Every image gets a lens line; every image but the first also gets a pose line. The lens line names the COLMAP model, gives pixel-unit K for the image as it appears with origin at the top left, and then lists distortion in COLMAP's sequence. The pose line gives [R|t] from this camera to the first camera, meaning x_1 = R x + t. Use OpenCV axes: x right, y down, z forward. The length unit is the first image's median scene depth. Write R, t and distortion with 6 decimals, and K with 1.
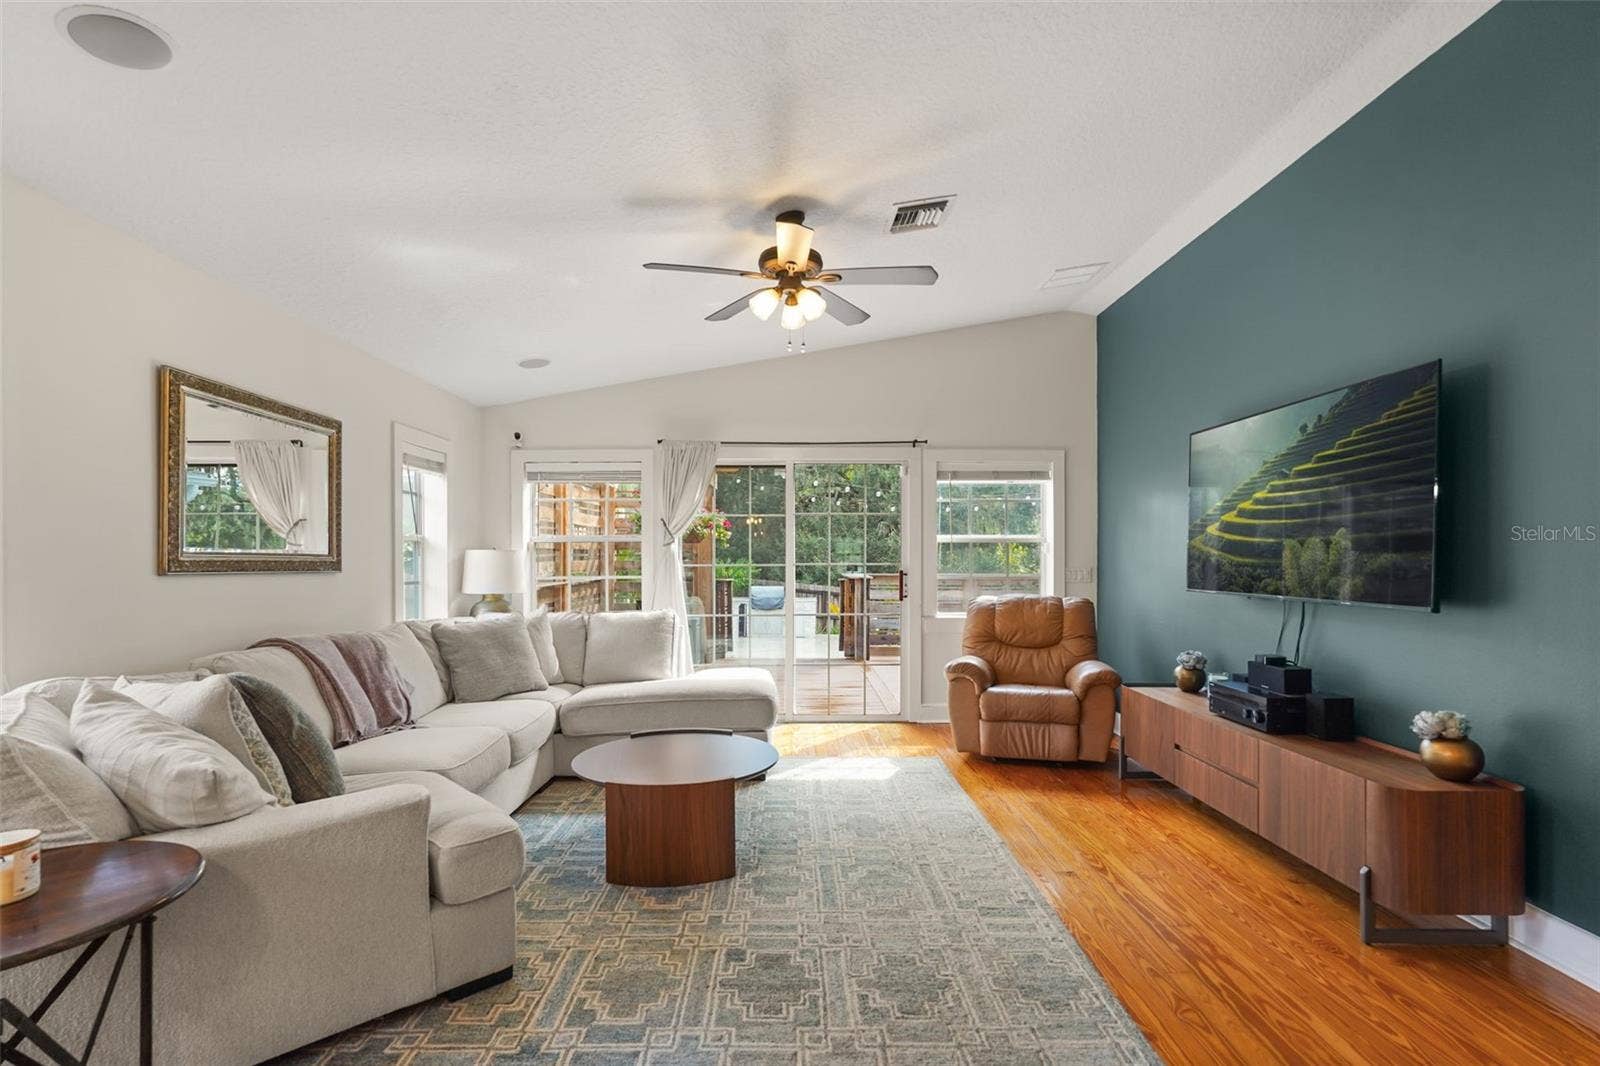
lens RADIAL K [[726.1, 0, 796.8], [0, 726.1, 558.5], [0, 0, 1]] dist [-0.008104, 0.000354]
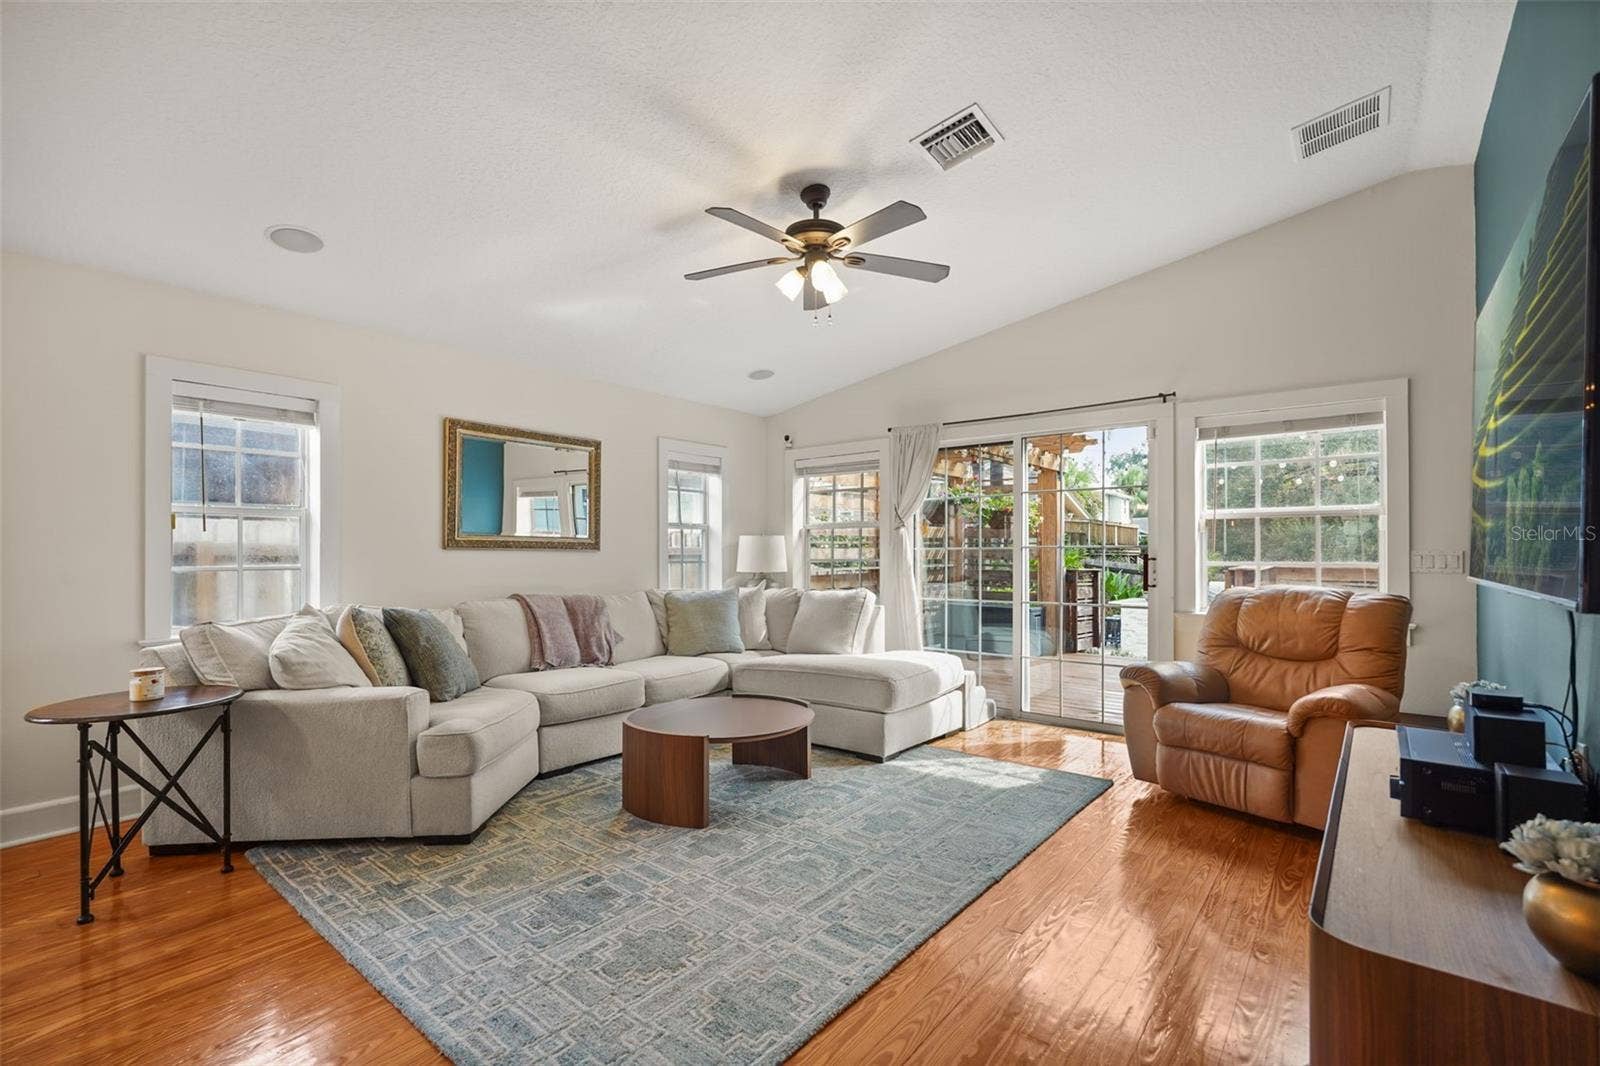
lens RADIAL K [[696.3, 0, 801.0], [0, 696.3, 549.8], [0, 0, 1]] dist [-0.010221, -0.000014]
pose [[0.781245, -0.001796, -0.624222, 0.516038], [0.000038, 0.999996, -0.002829, 0.021692], [0.624224, 0.002186, 0.781242, 0.218172]]
